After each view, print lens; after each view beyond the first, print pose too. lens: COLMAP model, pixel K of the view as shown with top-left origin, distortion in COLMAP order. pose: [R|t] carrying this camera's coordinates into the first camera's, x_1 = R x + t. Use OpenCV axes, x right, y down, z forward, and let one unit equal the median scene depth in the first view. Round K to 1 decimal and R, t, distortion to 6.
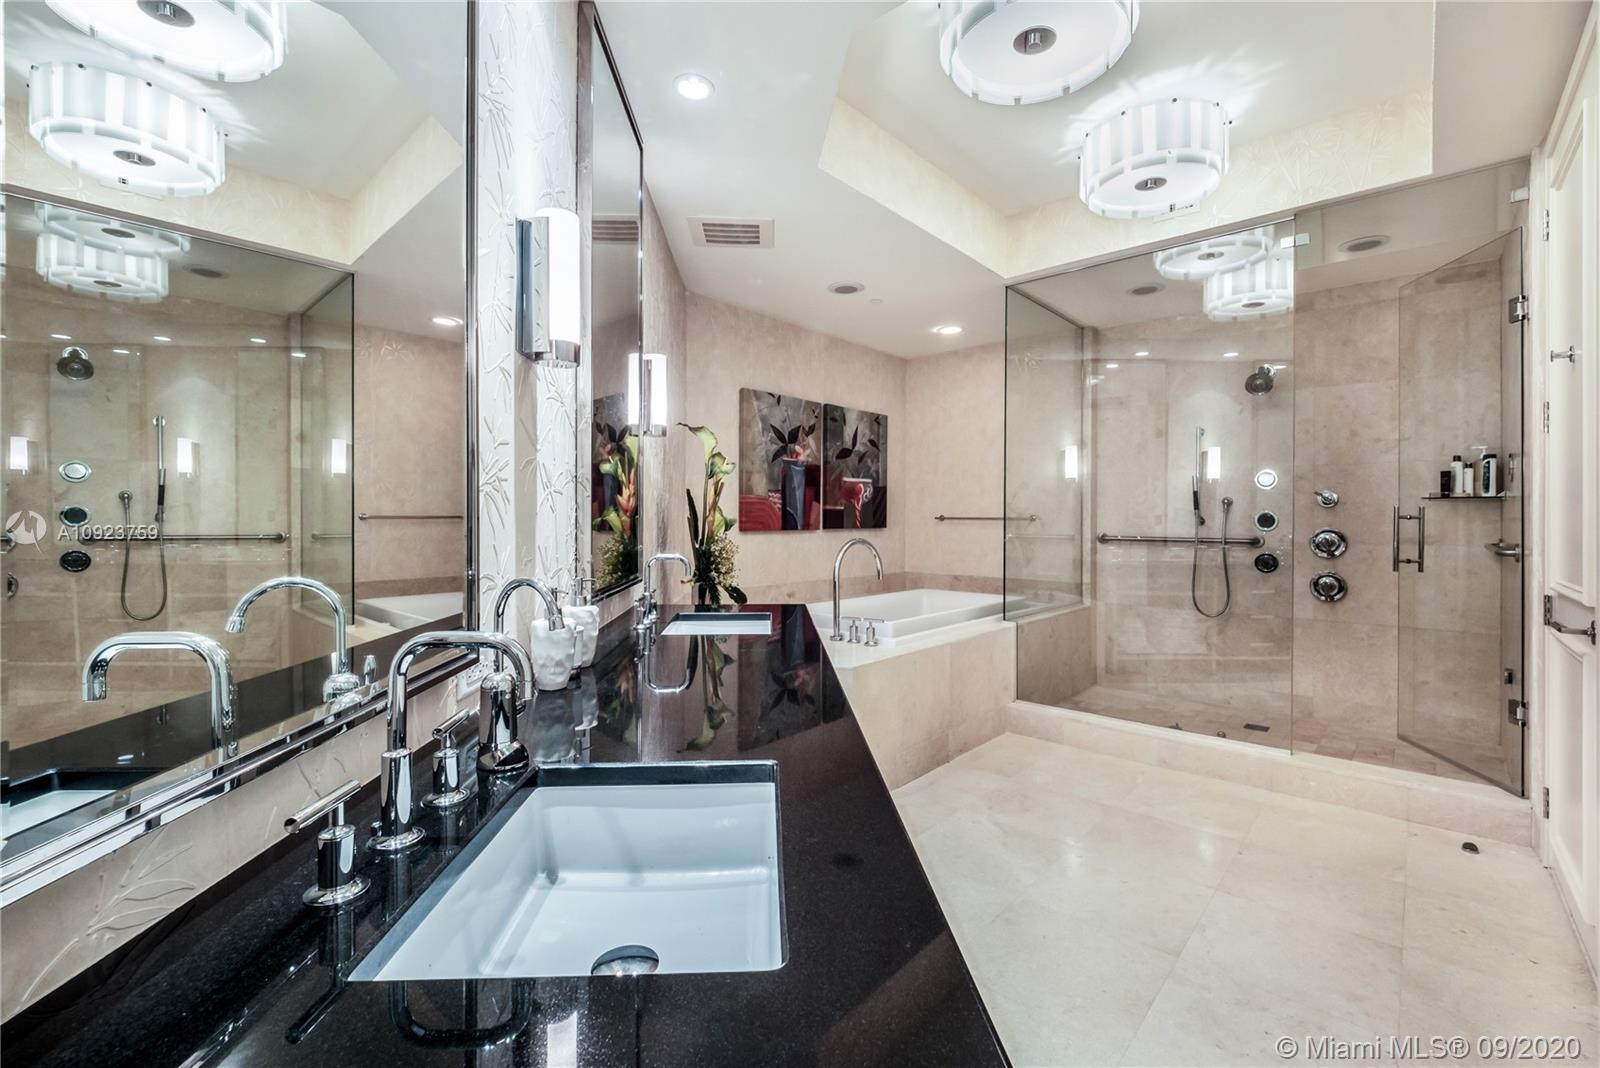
lens RADIAL K [[664.2, 0, 799.1], [0, 664.2, 525.5], [0, 0, 1]] dist [0.001428, -0.000269]
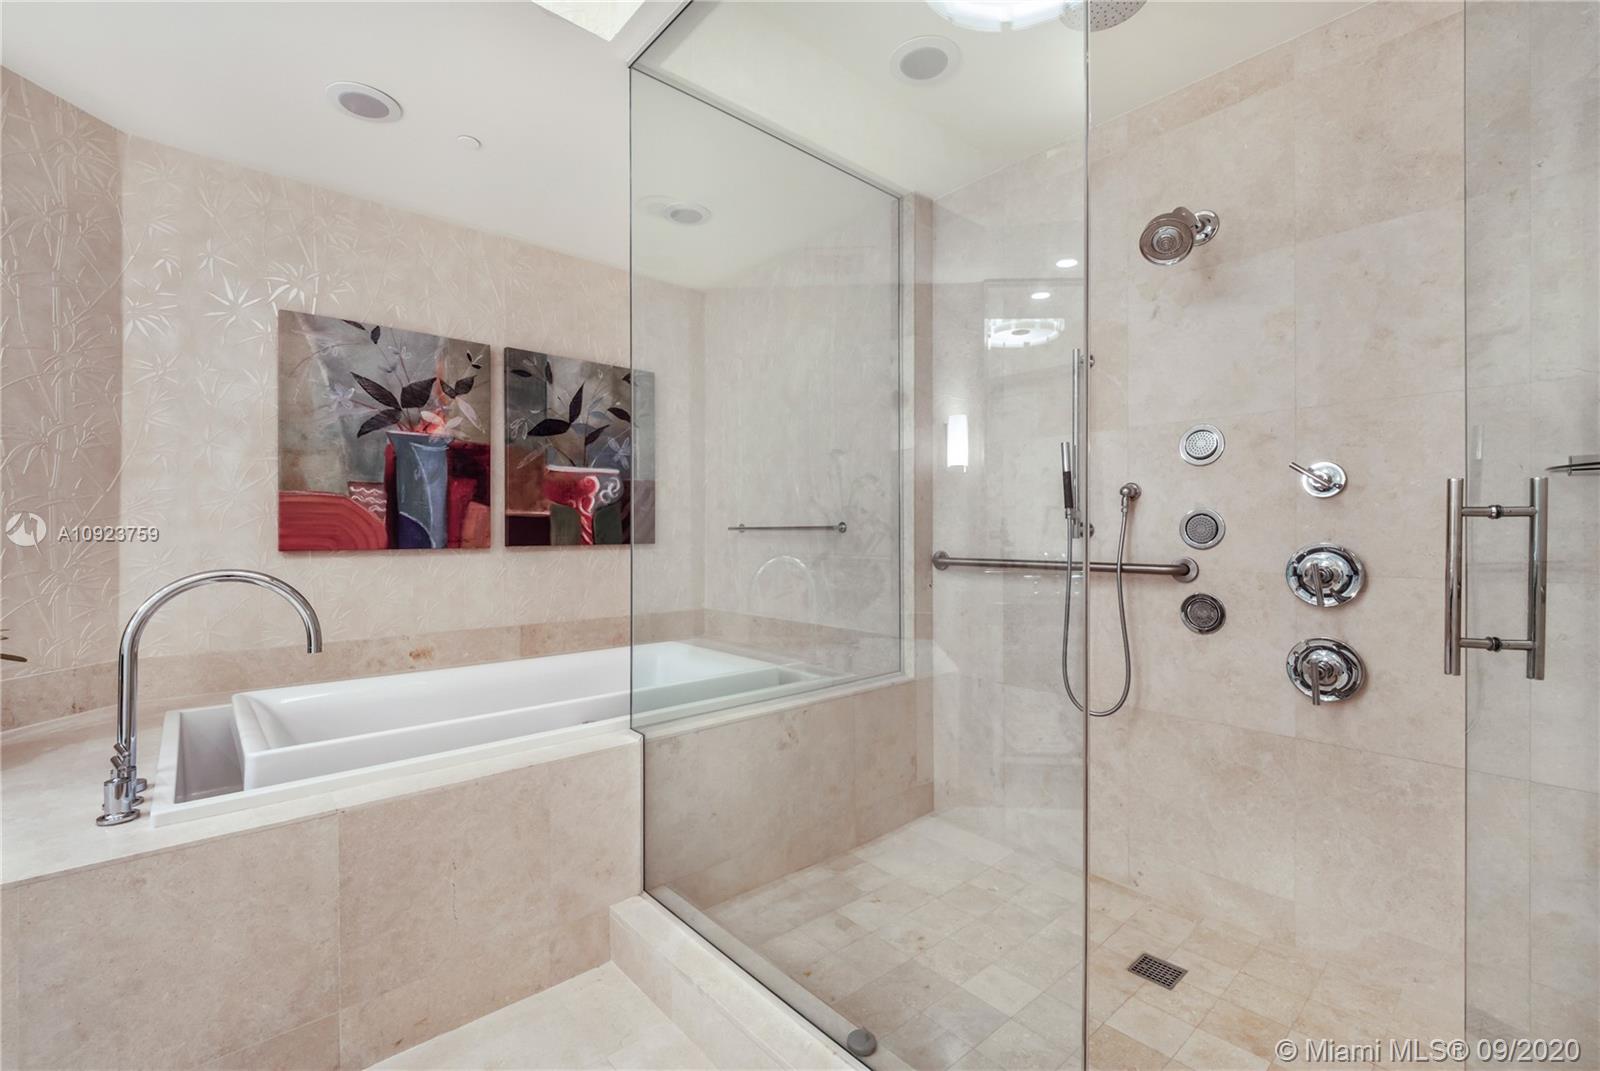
lens RADIAL K [[664.2, 0, 801.0], [0, 664.2, 538.9], [0, 0, 1]] dist [0.001428, -0.000269]
pose [[0.994645, -0.004152, -0.103272, 0.422094], [0.004087, 0.999991, -0.000842, 0.000128], [0.103274, 0.000416, 0.994653, 0.441016]]
